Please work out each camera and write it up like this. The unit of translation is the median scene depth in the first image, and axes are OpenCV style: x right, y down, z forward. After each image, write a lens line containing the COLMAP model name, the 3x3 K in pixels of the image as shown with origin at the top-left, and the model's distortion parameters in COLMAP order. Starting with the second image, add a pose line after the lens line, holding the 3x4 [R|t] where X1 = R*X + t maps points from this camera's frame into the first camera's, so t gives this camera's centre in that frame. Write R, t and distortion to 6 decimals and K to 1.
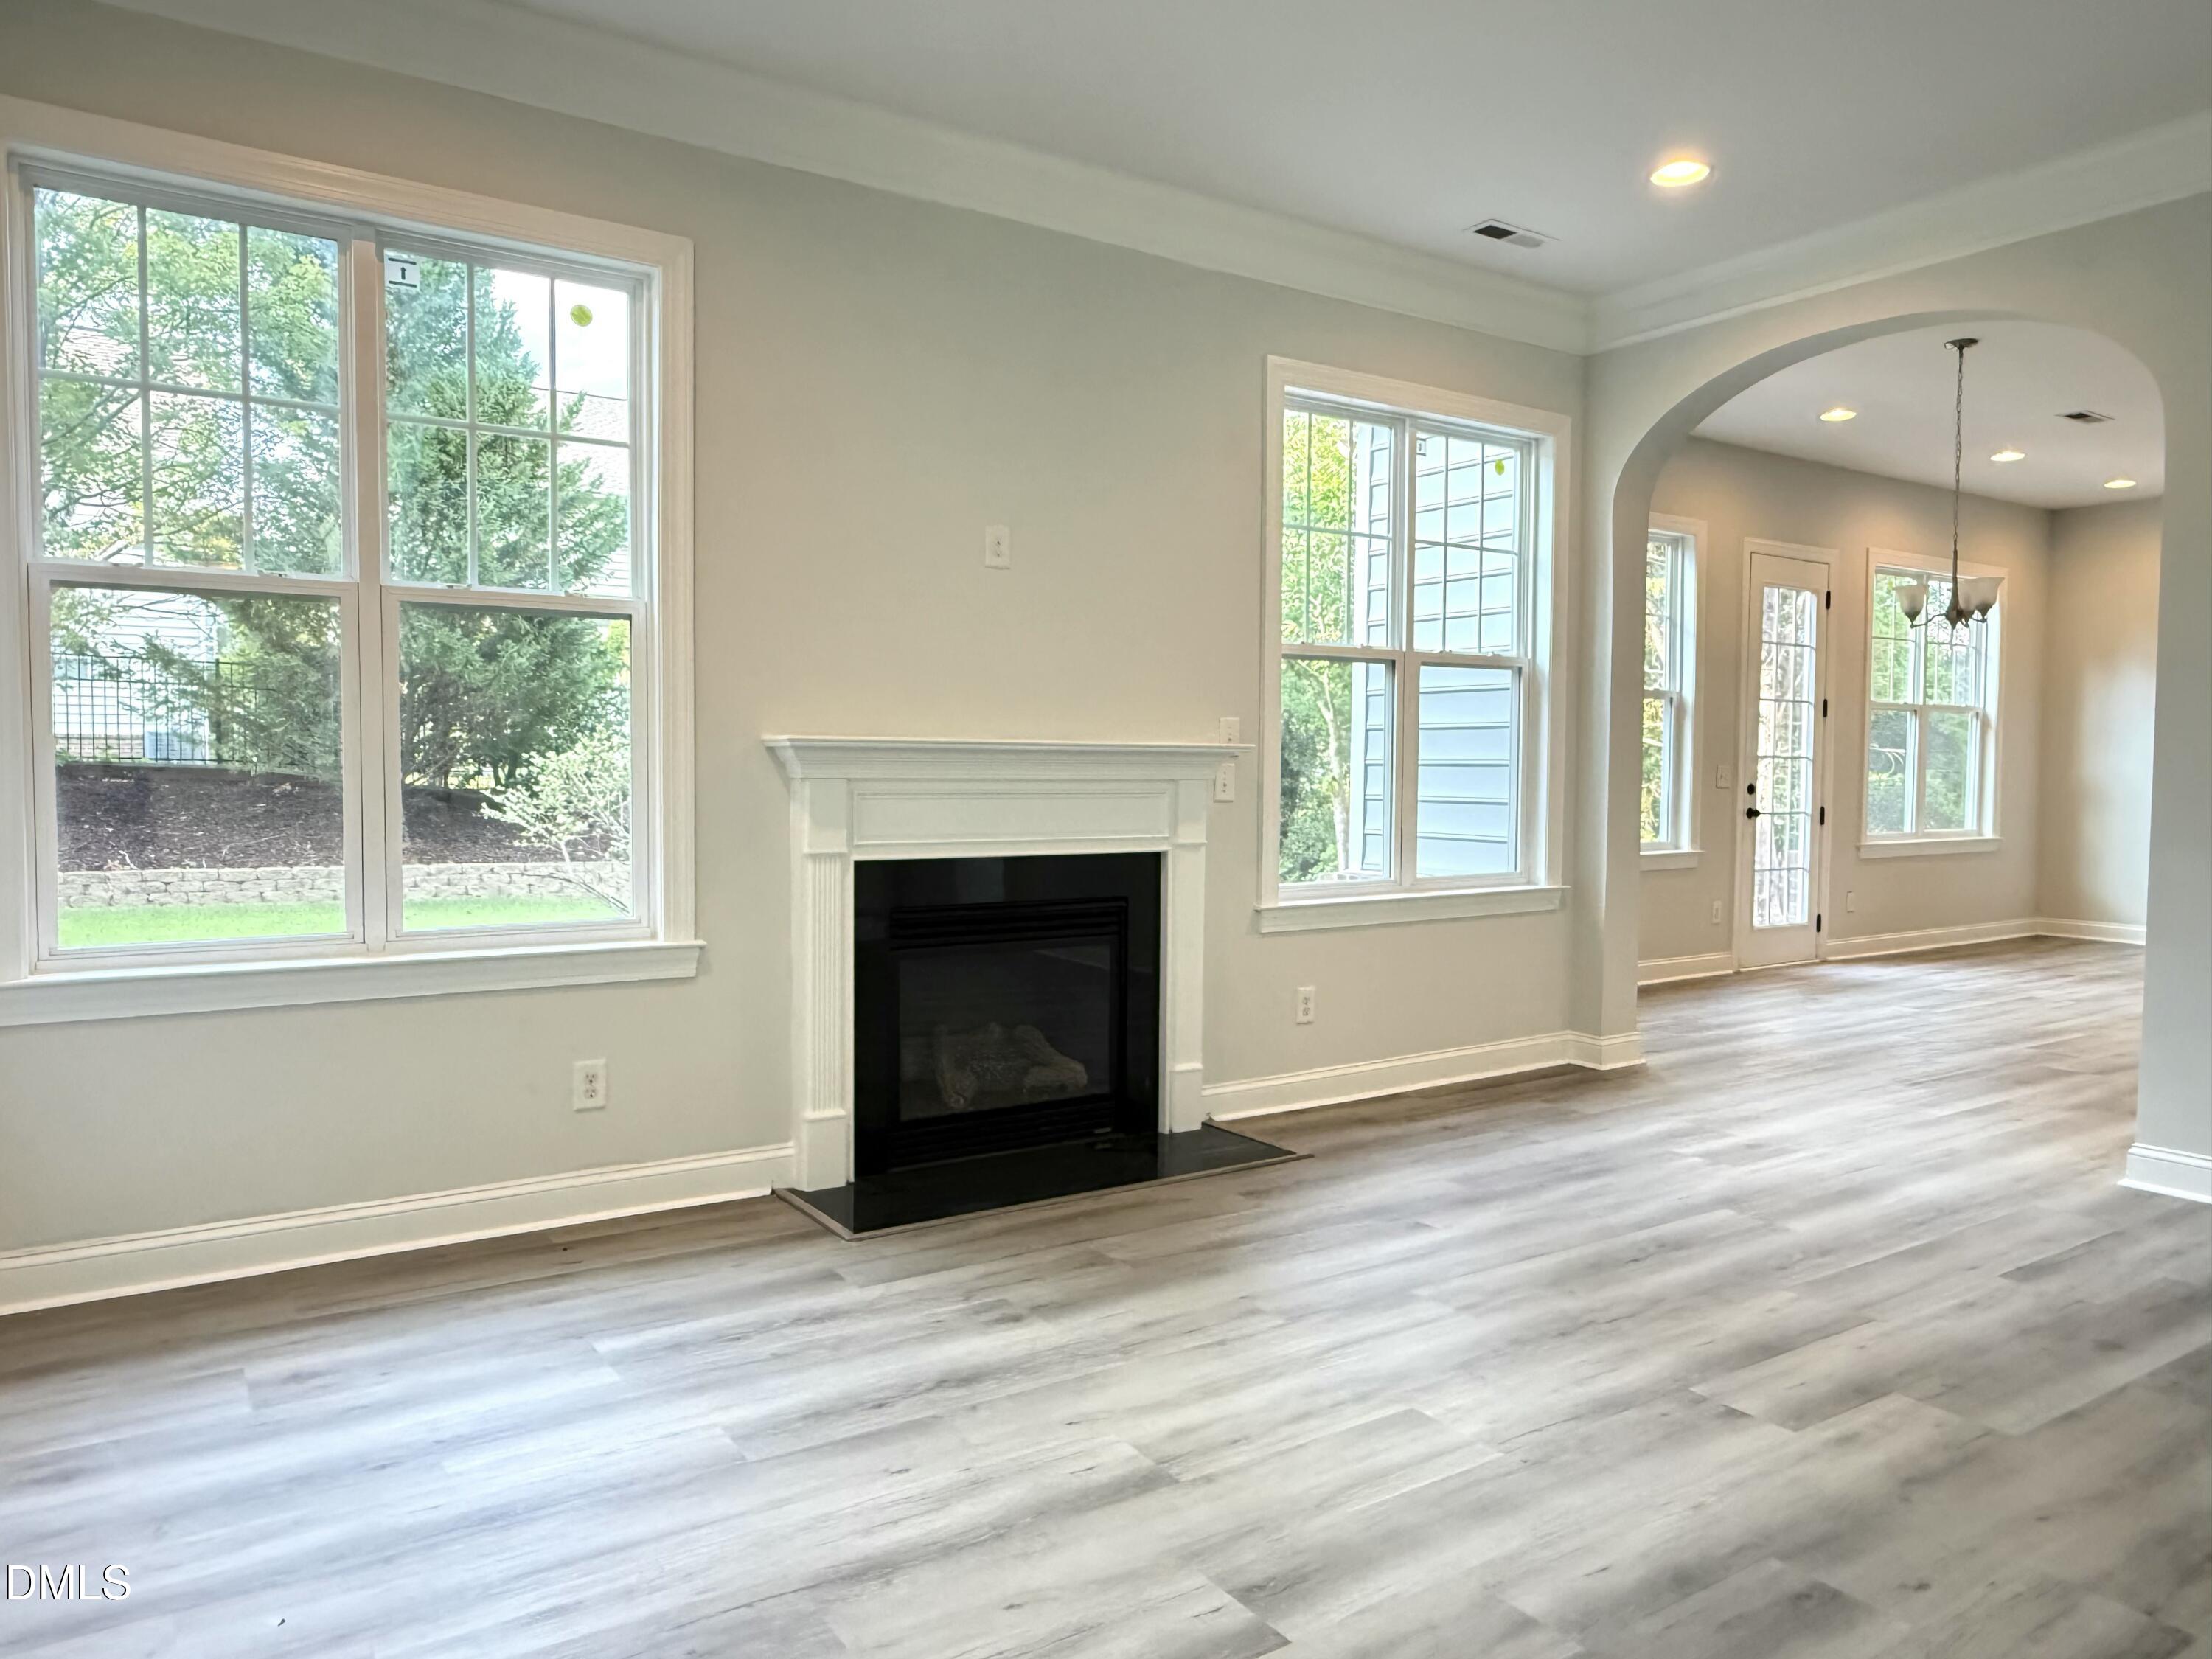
lens RADIAL K [[1499.8, 0, 1094.6], [0, 1499.8, 827.4], [0, 0, 1]] dist [-0.003147, 0.000293]
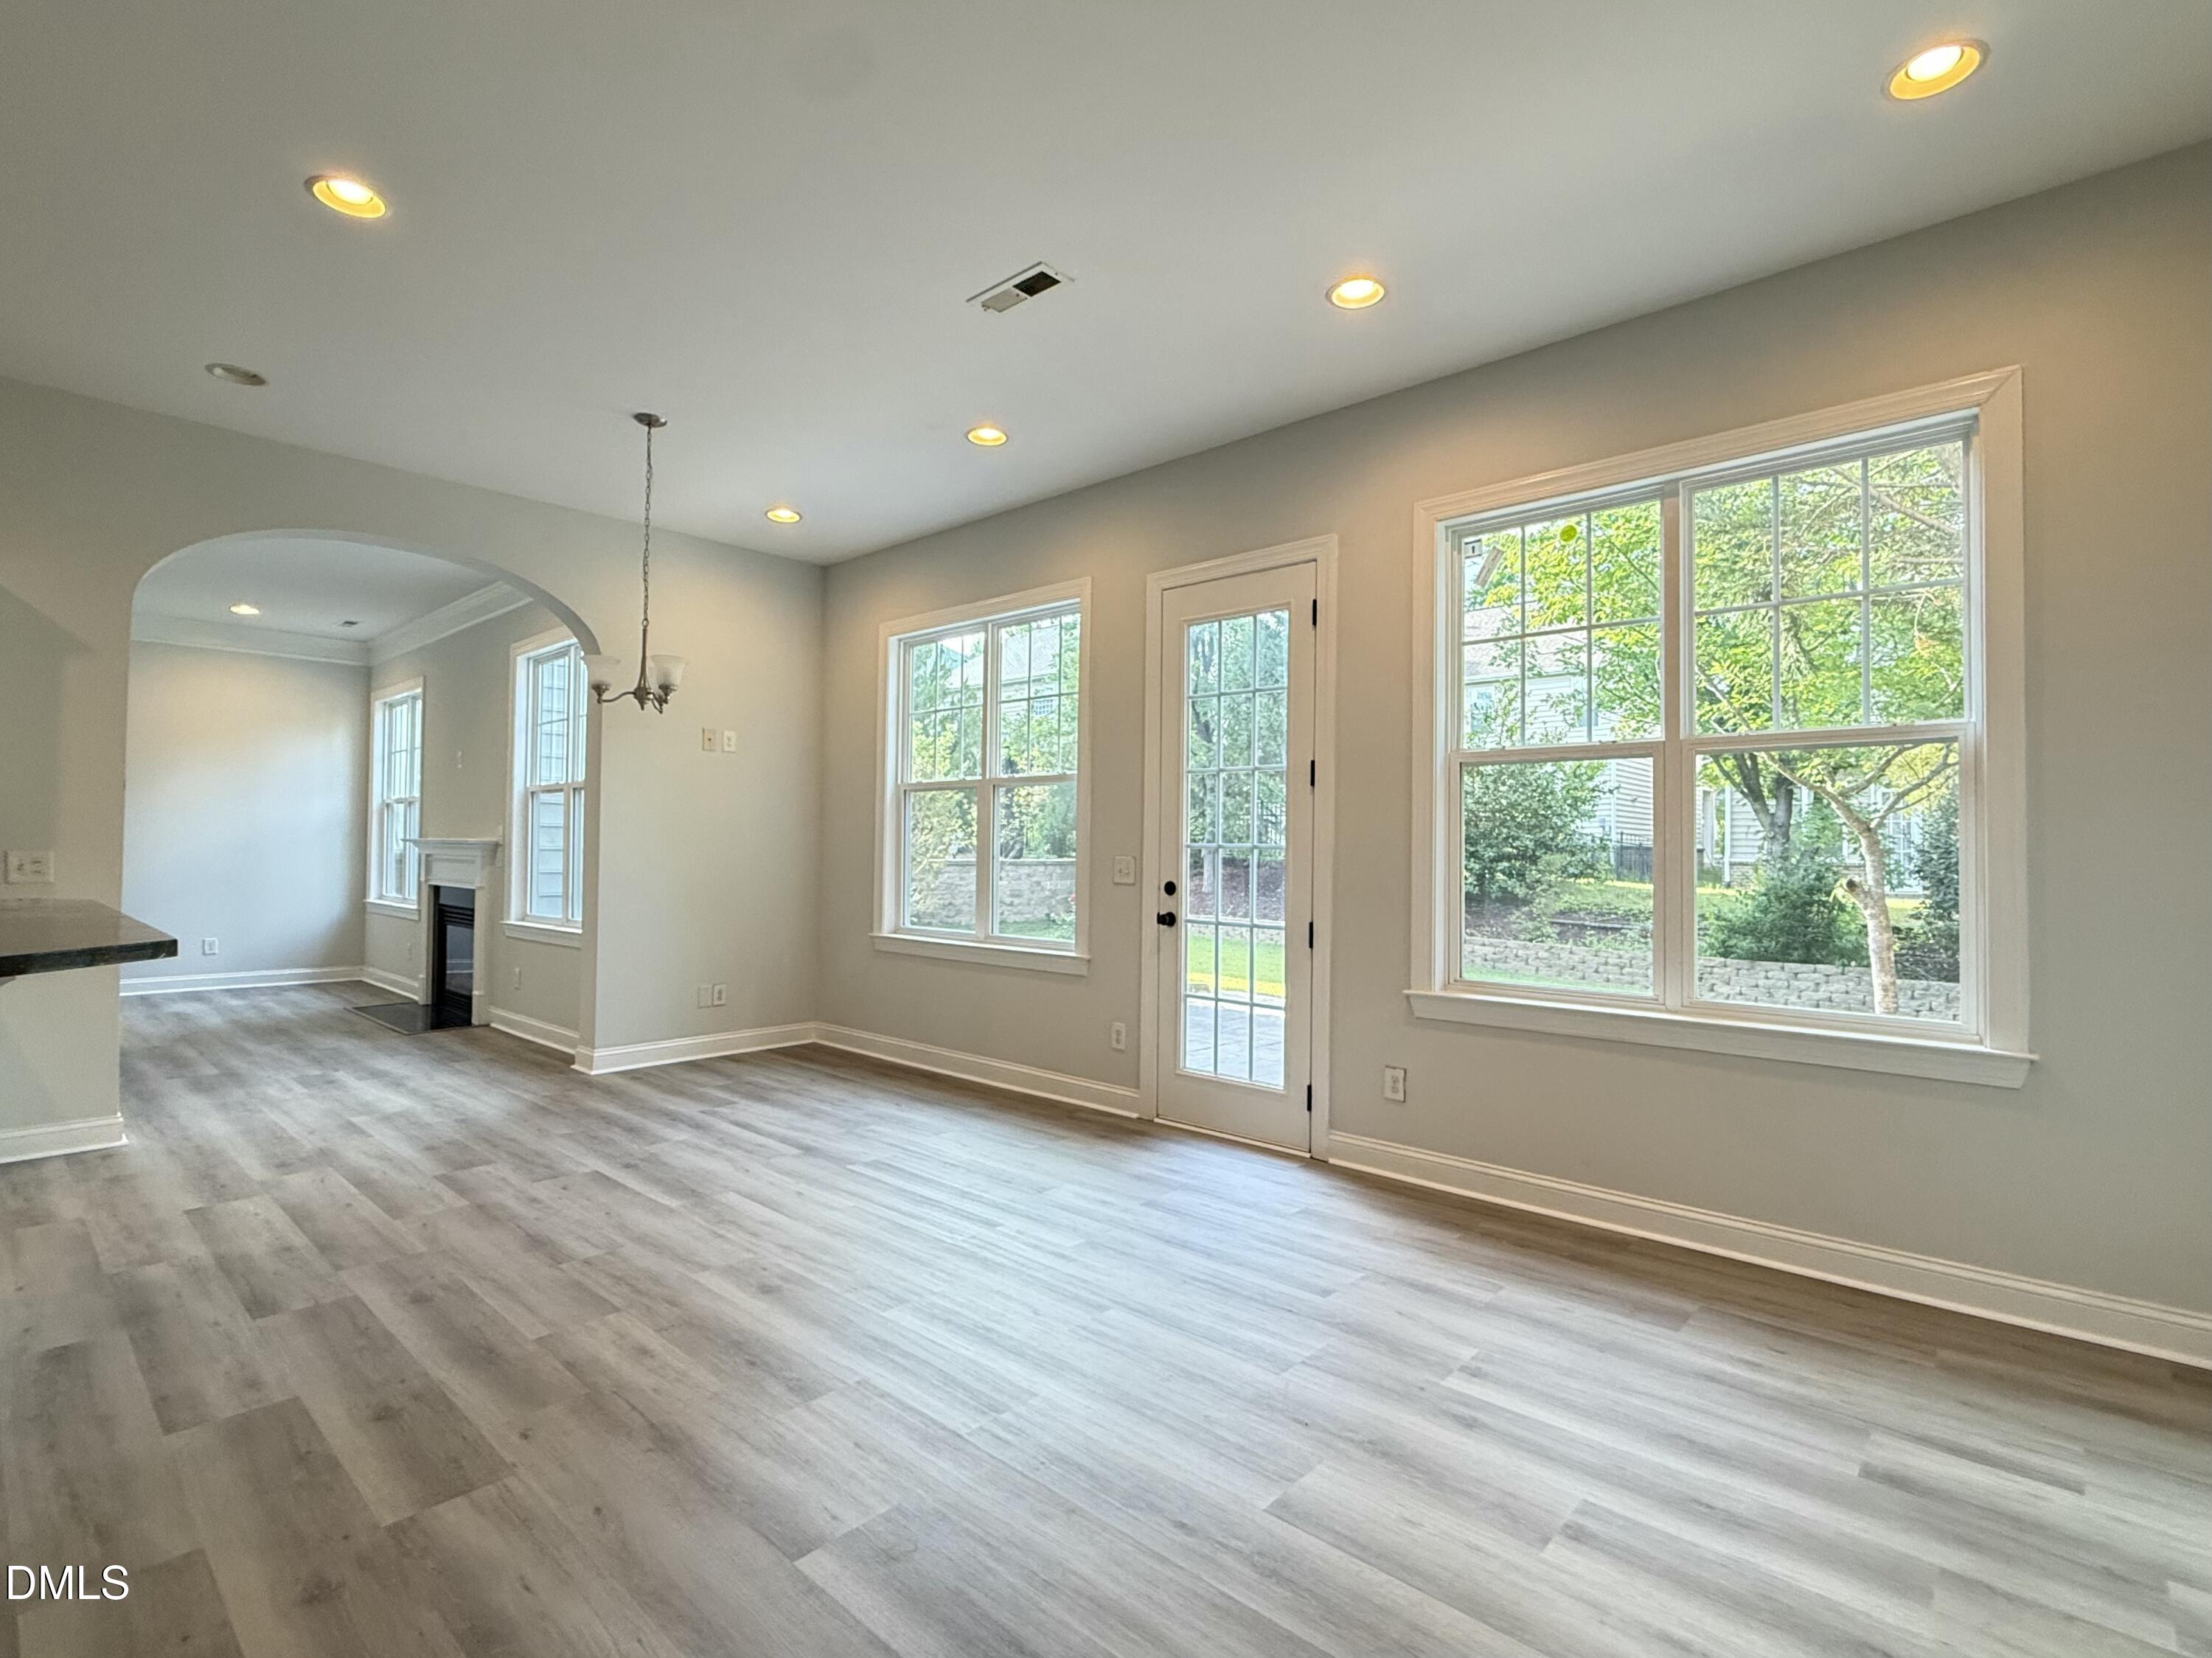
lens RADIAL K [[1049.5, 0, 1102.5], [0, 1049.5, 829.2], [0, 0, 1]] dist [0.001577, 0.000474]
pose [[0.241732, -0.024027, -0.970046, 1.592080], [-0.052678, 0.997894, -0.037844, -0.055697], [0.968912, 0.060248, 0.239957, 1.384754]]
